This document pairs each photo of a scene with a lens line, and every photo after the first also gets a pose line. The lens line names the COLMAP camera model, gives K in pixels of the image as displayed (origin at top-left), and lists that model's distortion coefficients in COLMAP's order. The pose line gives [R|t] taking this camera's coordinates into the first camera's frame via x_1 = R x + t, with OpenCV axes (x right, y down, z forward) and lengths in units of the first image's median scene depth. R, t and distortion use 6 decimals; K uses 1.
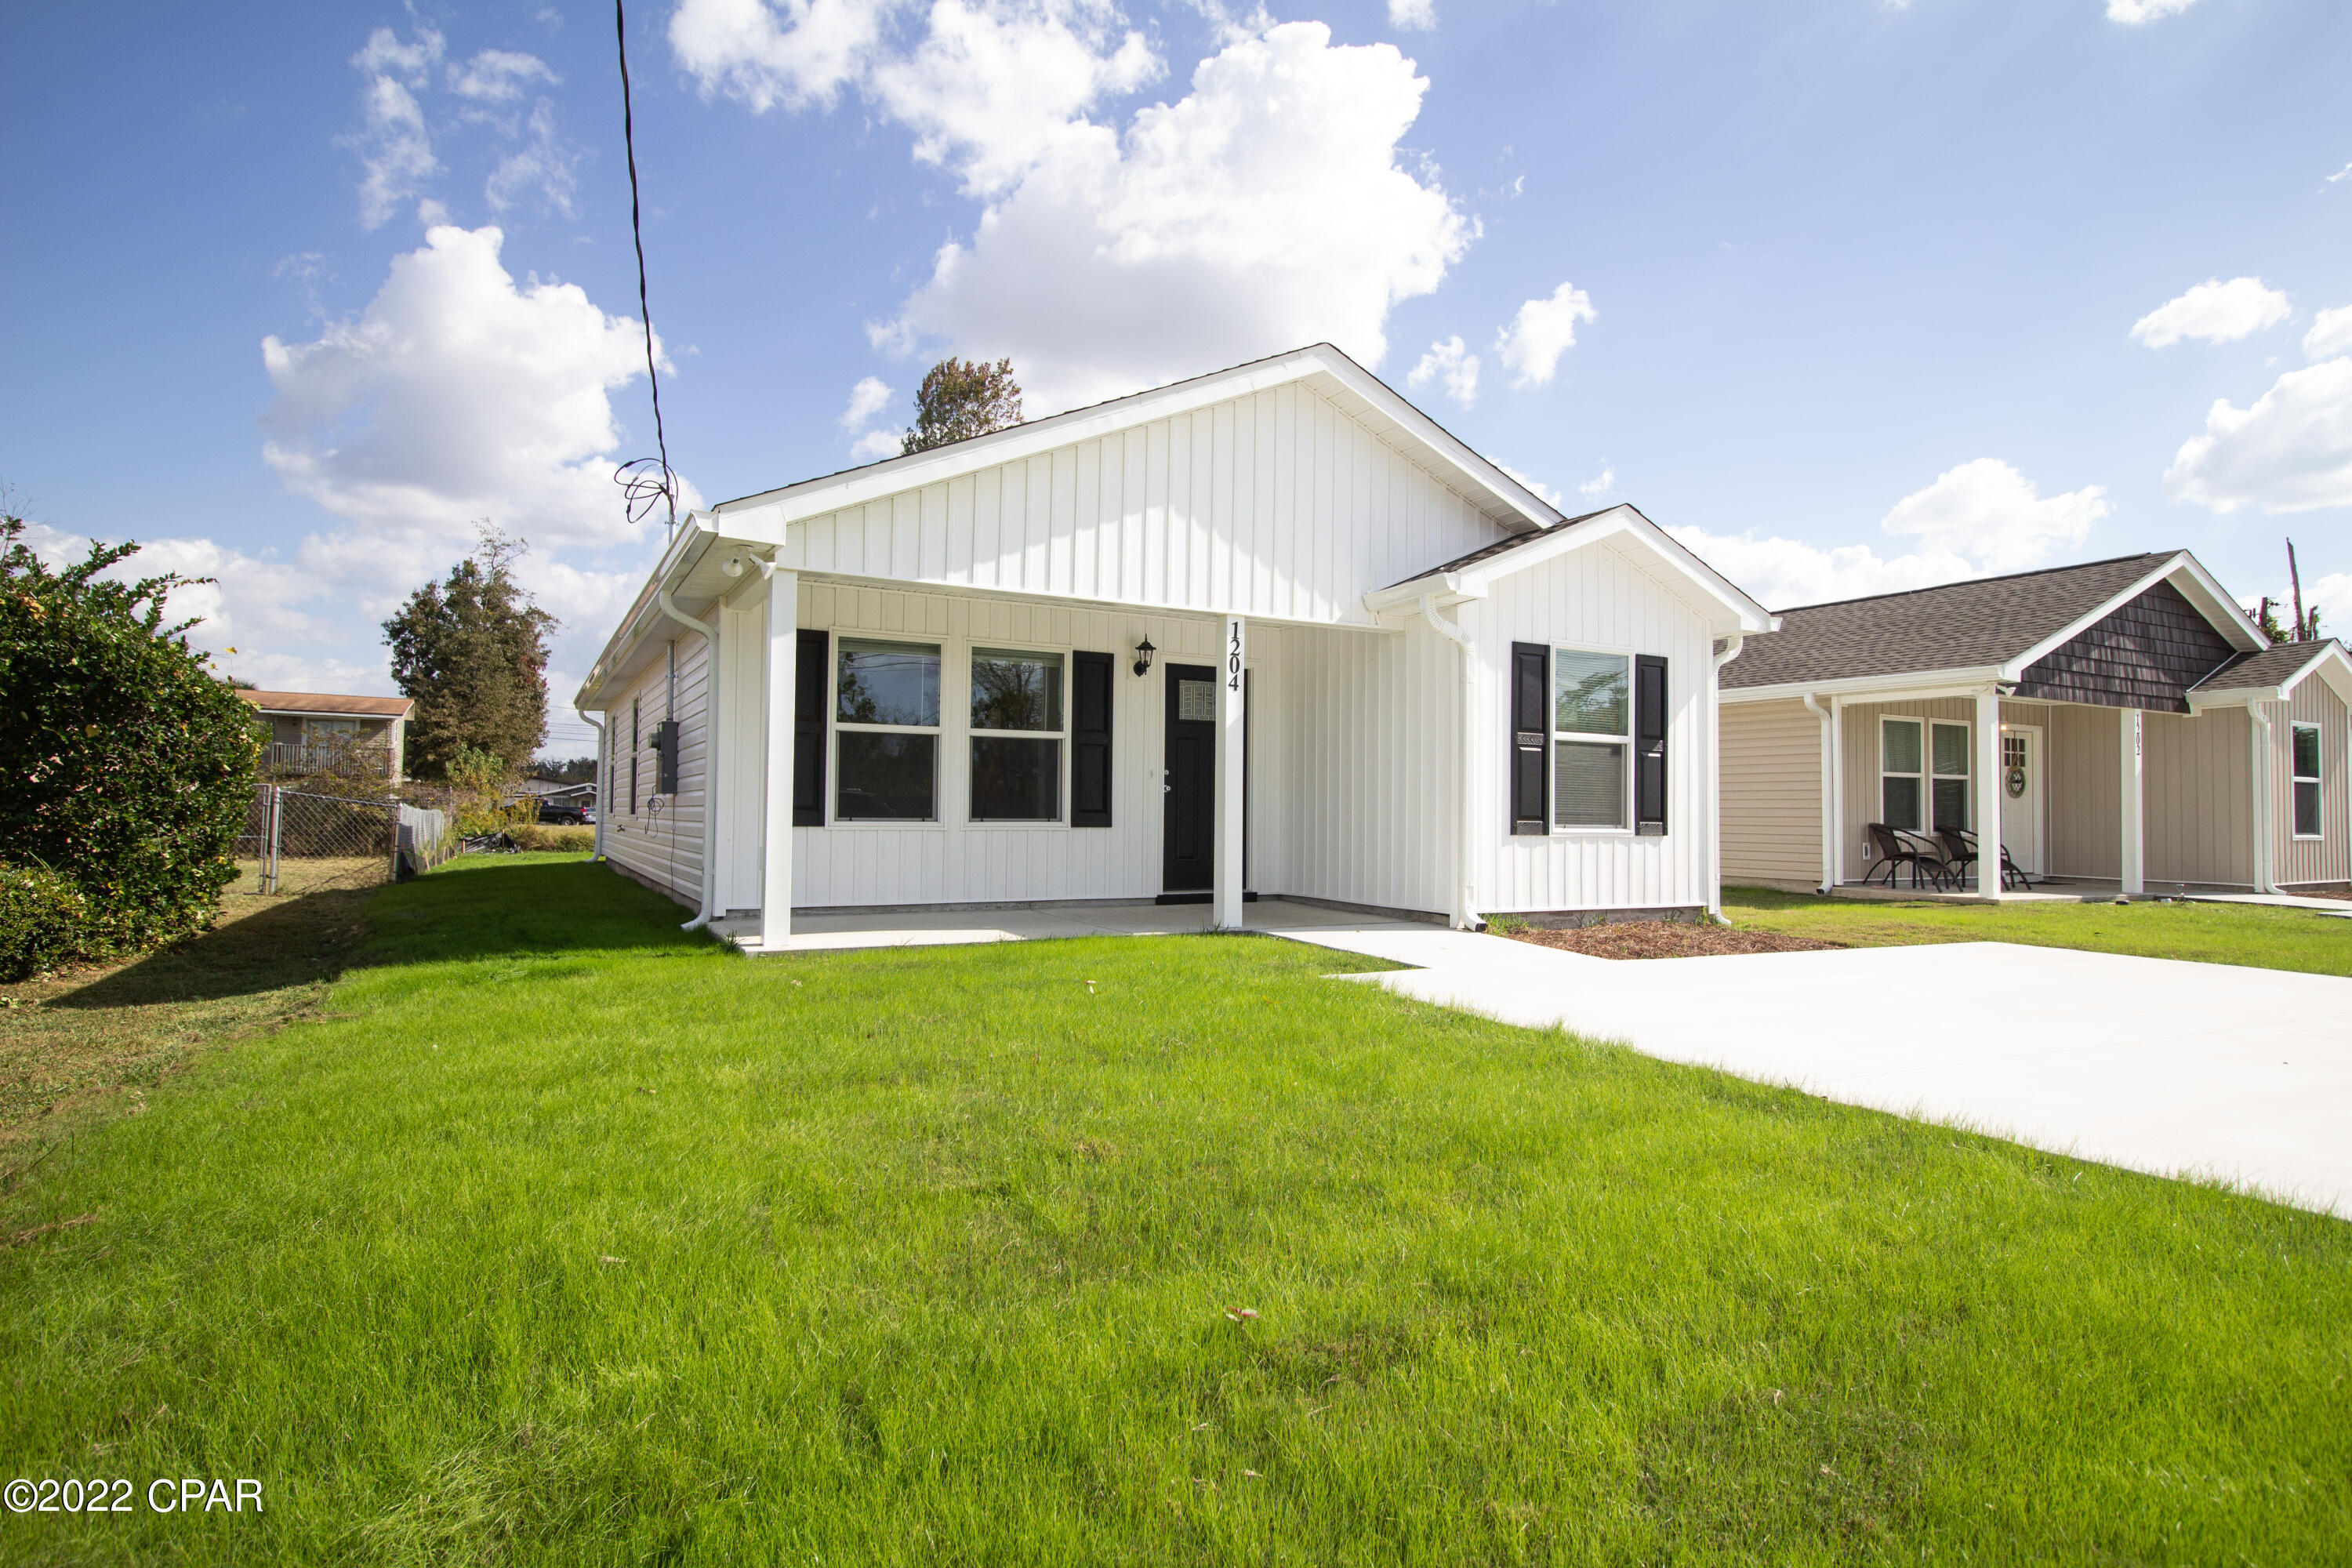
lens RADIAL K [[1290.5, 0, 1176.1], [0, 1290.5, 788.0], [0, 0, 1]] dist [-0.003638, -0.000543]
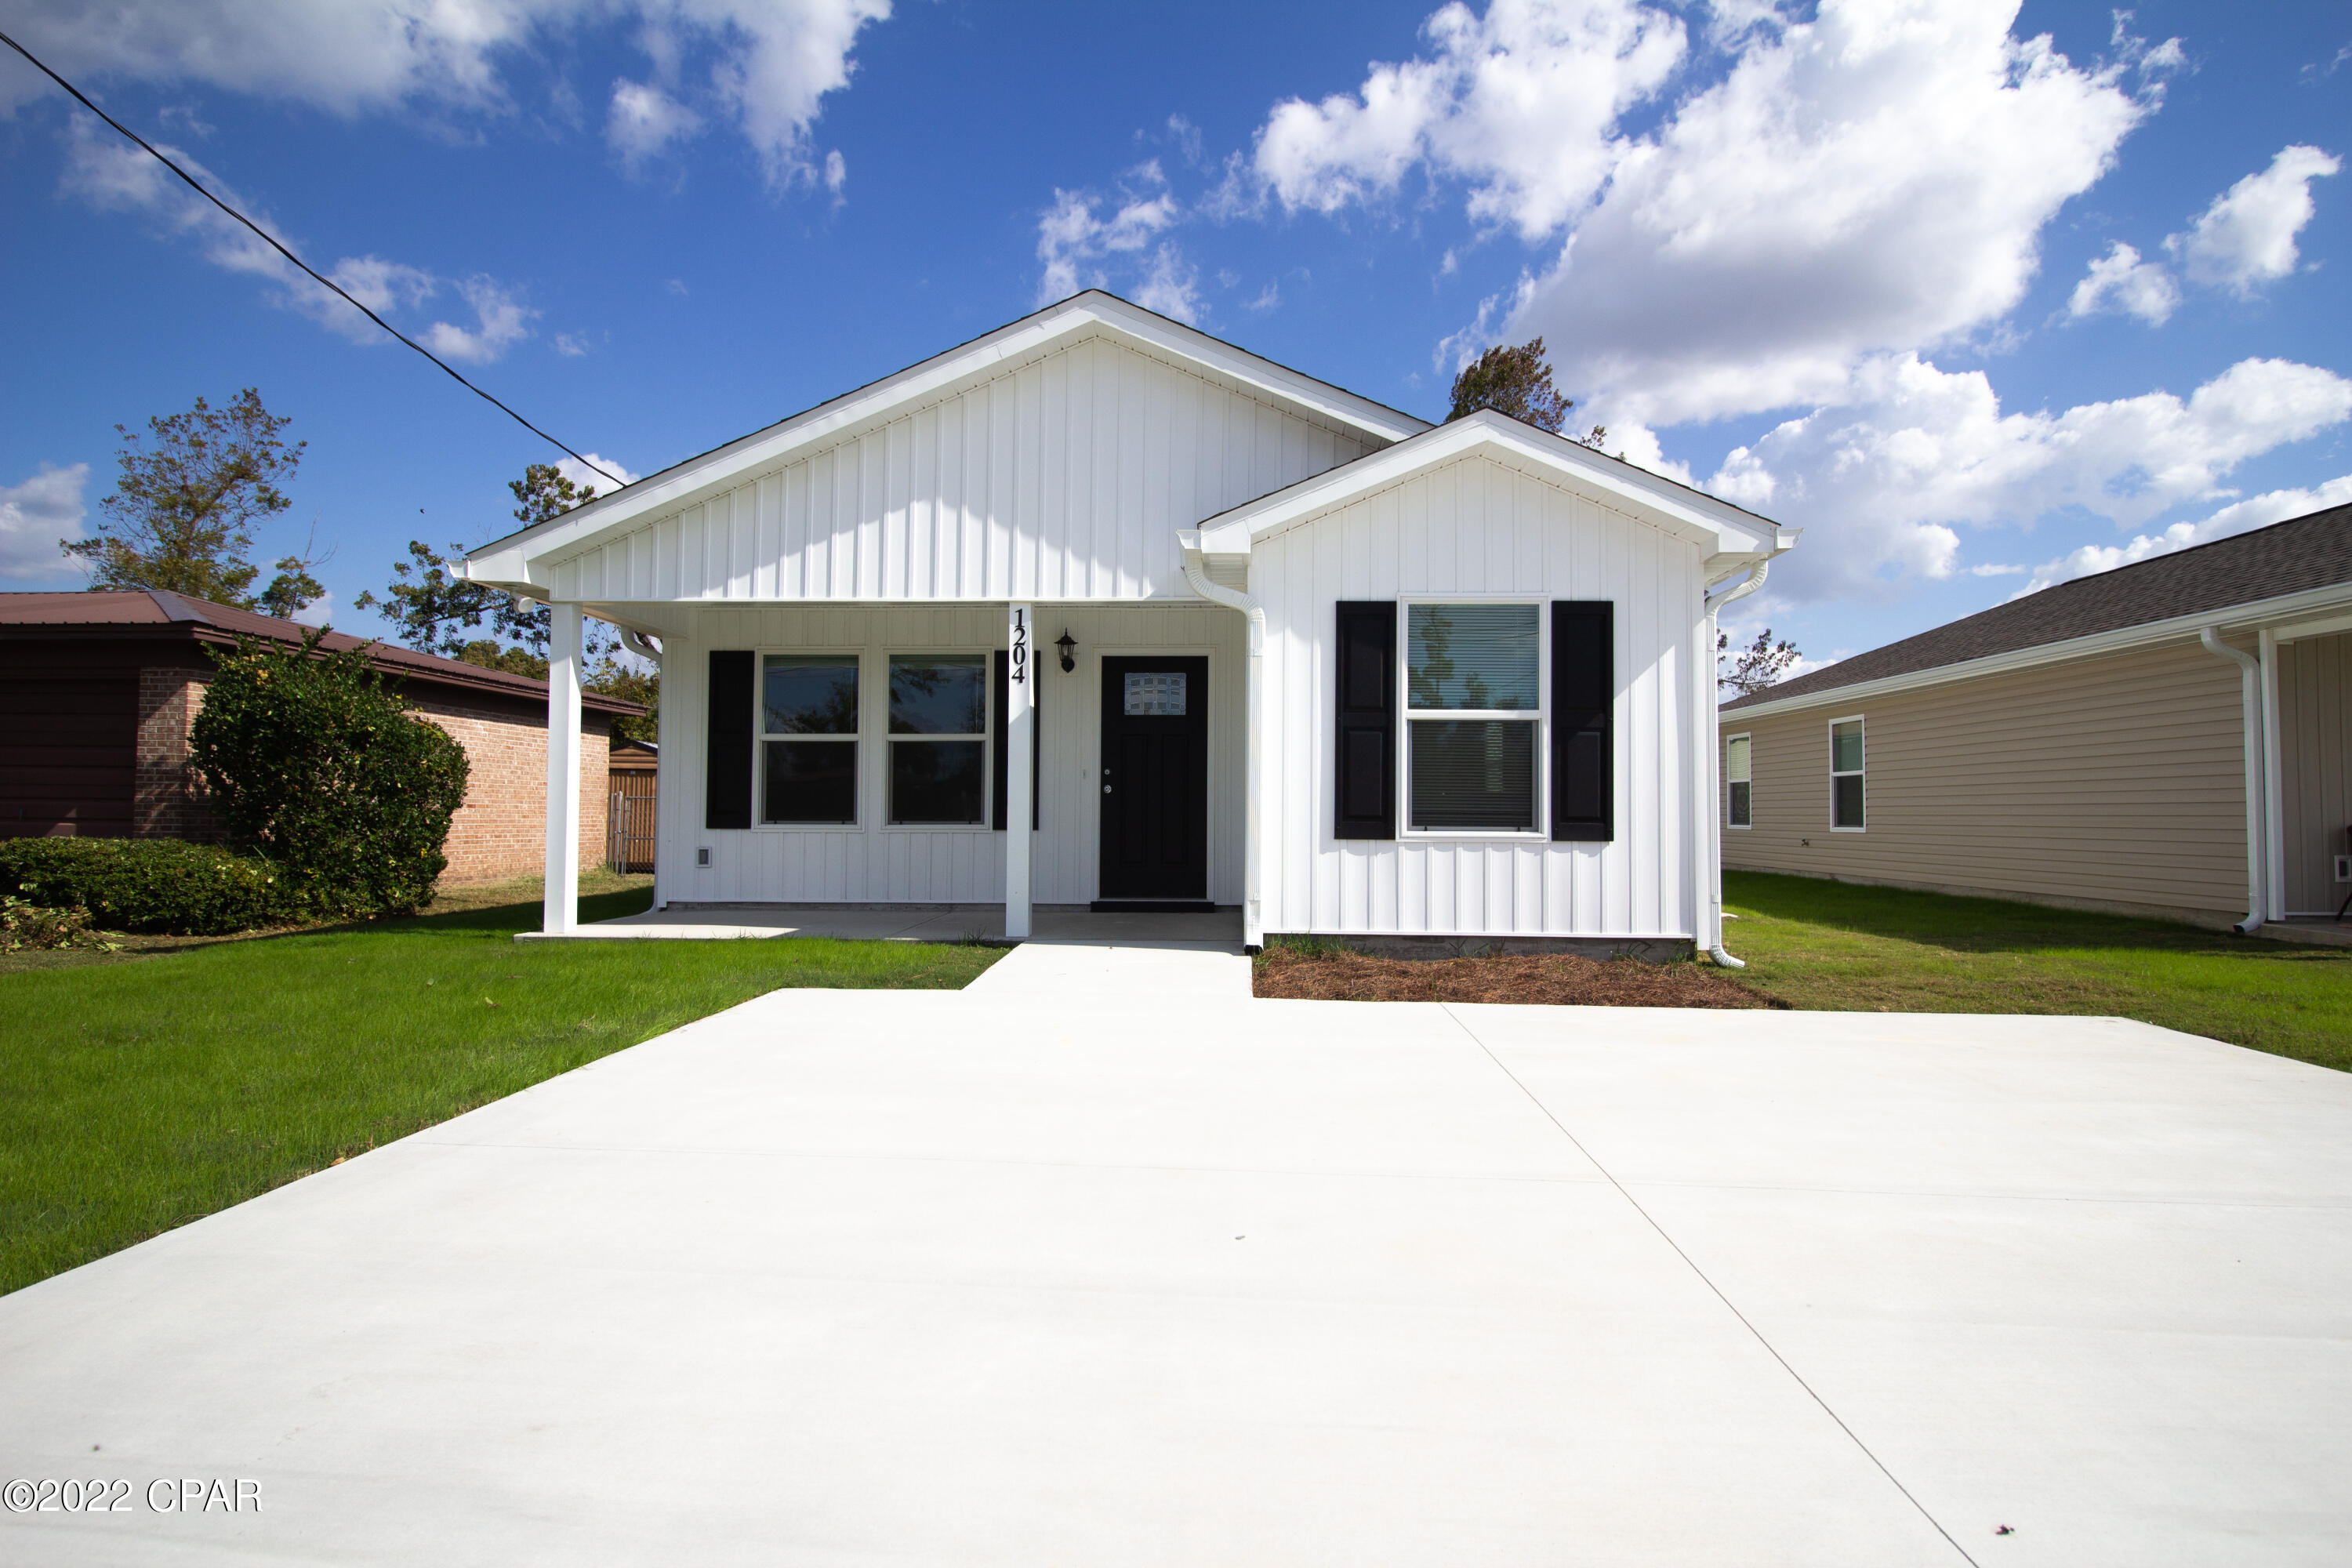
lens RADIAL K [[1290.5, 0, 1175.3], [0, 1290.5, 778.3], [0, 0, 1]] dist [-0.003638, -0.000543]
pose [[0.848935, -0.021484, -0.528060, 0.587816], [0.014669, 0.999746, -0.017091, 0.010405], [0.528294, 0.006763, 0.849035, 0.247501]]
